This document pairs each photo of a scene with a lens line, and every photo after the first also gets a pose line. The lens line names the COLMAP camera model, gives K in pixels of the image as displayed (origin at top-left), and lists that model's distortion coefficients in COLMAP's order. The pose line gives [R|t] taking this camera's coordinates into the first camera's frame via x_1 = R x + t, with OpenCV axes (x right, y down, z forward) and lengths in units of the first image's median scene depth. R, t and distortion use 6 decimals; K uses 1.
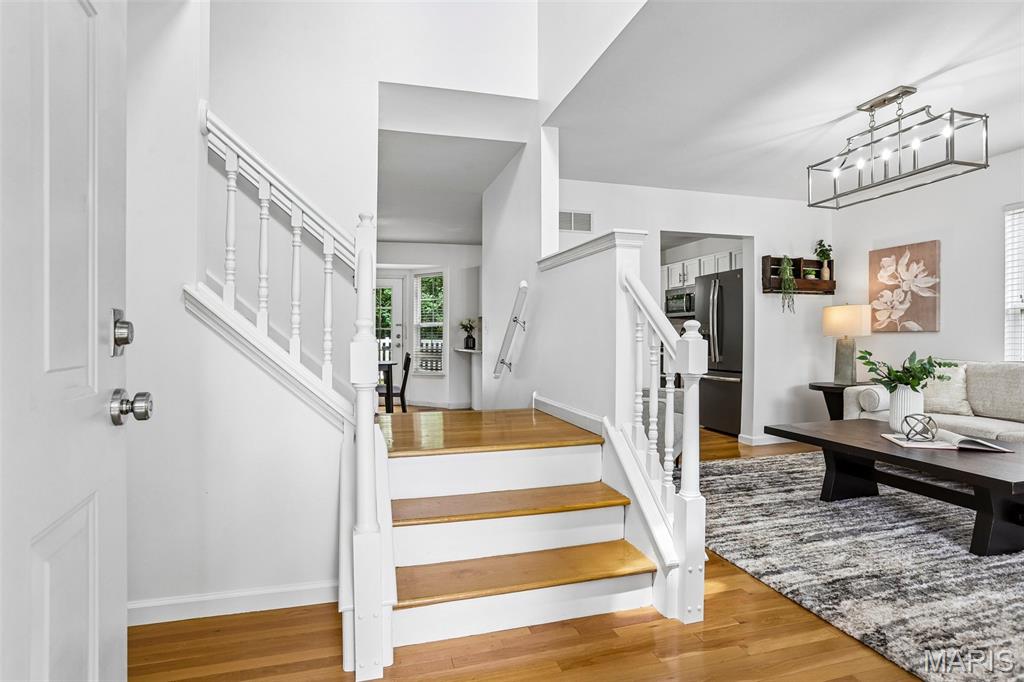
lens RADIAL K [[519.2, 0, 503.7], [0, 519.2, 343.5], [0, 0, 1]] dist [-0.085995, 0.055501]
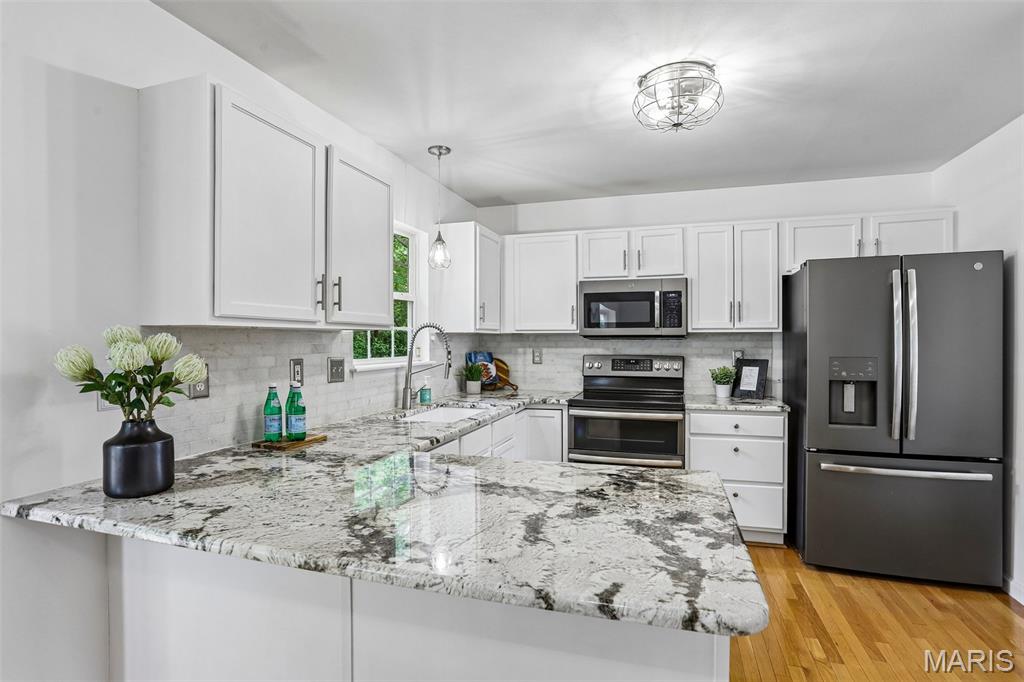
lens RADIAL K [[519.2, 0, 503.7], [0, 519.2, 343.5], [0, 0, 1]] dist [-0.085995, 0.055501]
pose [[0.551880, -0.003407, 0.833917, -0.150124], [0.009362, 0.999954, -0.002111, -0.044460], [-0.833871, 0.008972, 0.551886, 0.822519]]
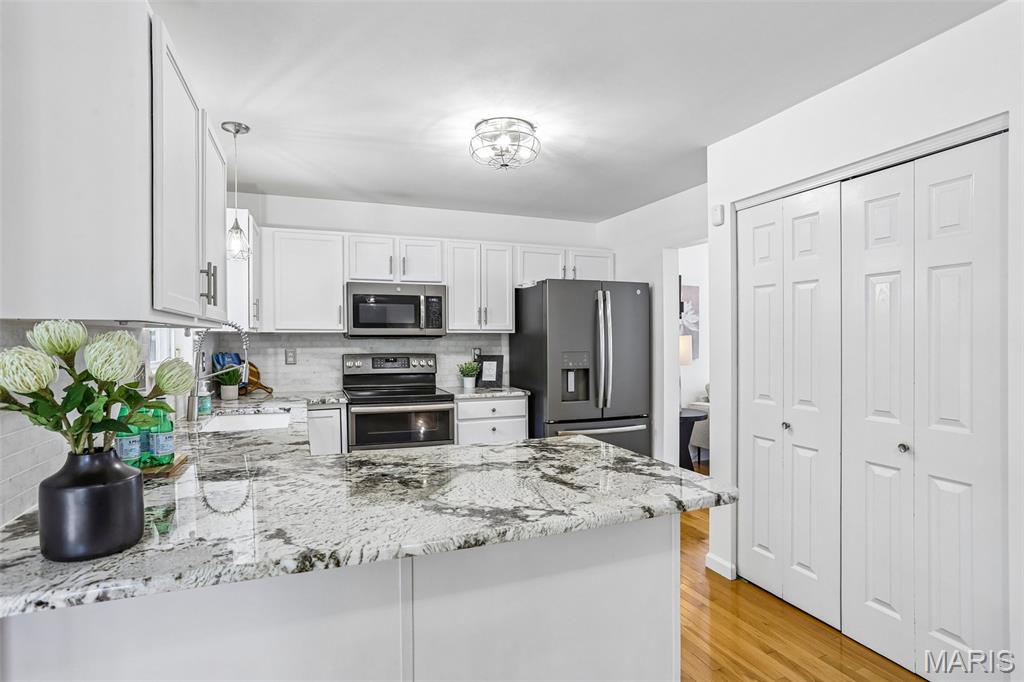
lens RADIAL K [[519.2, 0, 503.7], [0, 519.2, 343.5], [0, 0, 1]] dist [-0.085995, 0.055501]
pose [[-0.107030, -0.005648, 0.994240, -0.215985], [0.013242, 0.999887, 0.007106, -0.046009], [-0.994168, 0.013926, -0.106944, 0.943488]]
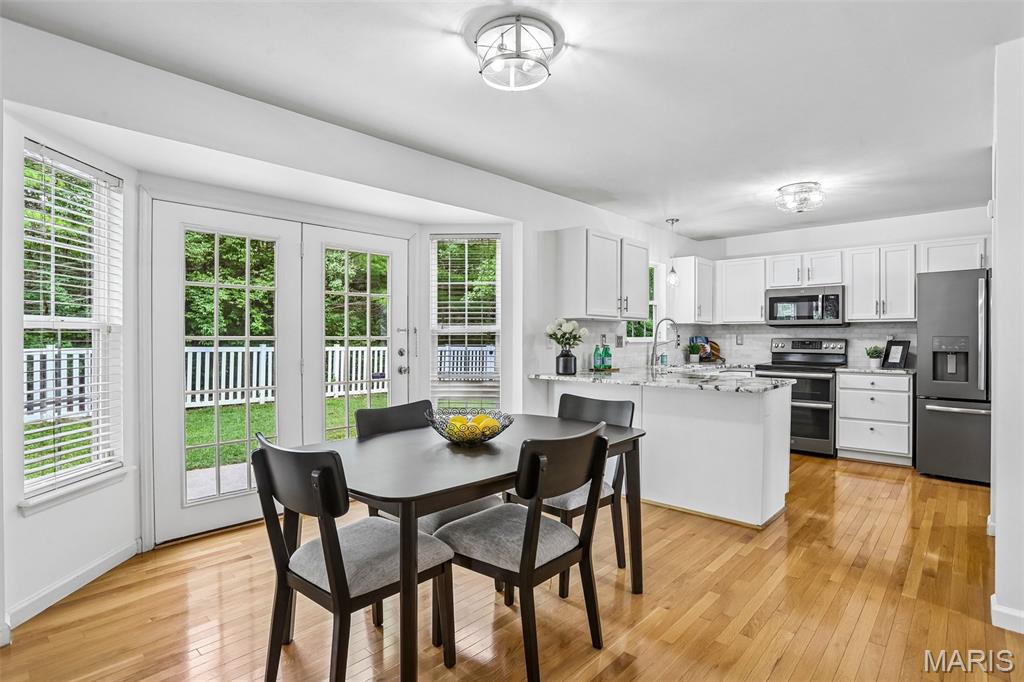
lens RADIAL K [[519.2, 0, 503.7], [0, 519.2, 343.5], [0, 0, 1]] dist [-0.085995, 0.055501]
pose [[0.852899, -0.000983, 0.522075, -0.424366], [0.001561, 0.999999, -0.000667, -0.024716], [-0.522074, 0.001384, 0.852899, 0.591426]]
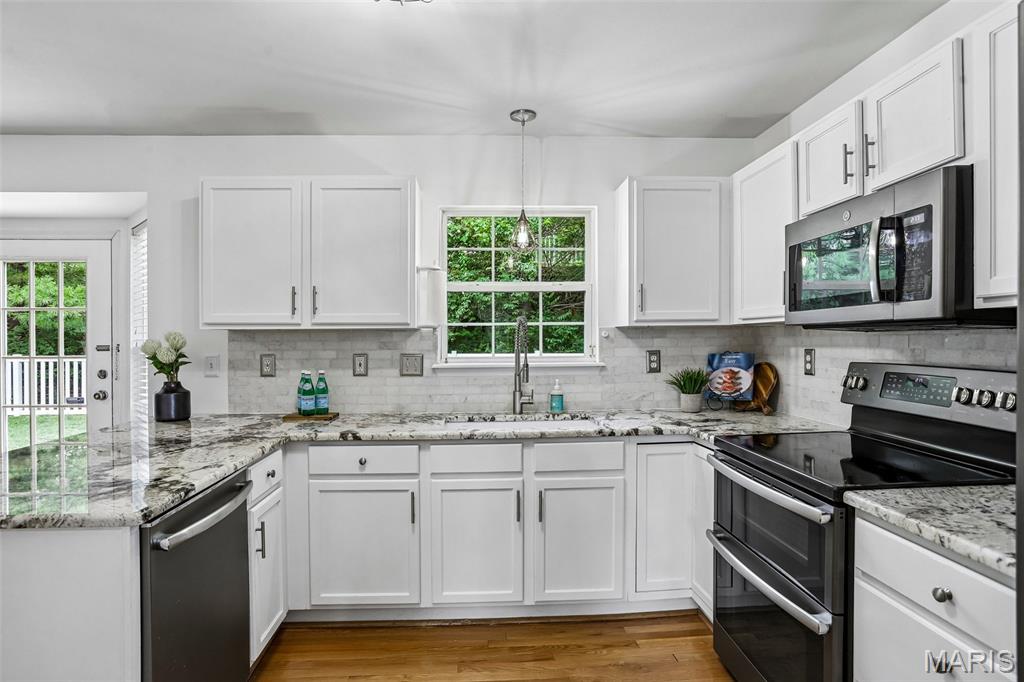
lens RADIAL K [[553.4, 0, 509.8], [0, 553.4, 316.0], [0, 0, 1]] dist [-0.076495, 0.000147]
pose [[0.977428, -0.013535, -0.210835, 0.240193], [0.002783, 0.998684, -0.051210, -0.043333], [0.211251, 0.049468, 0.976179, 0.725564]]
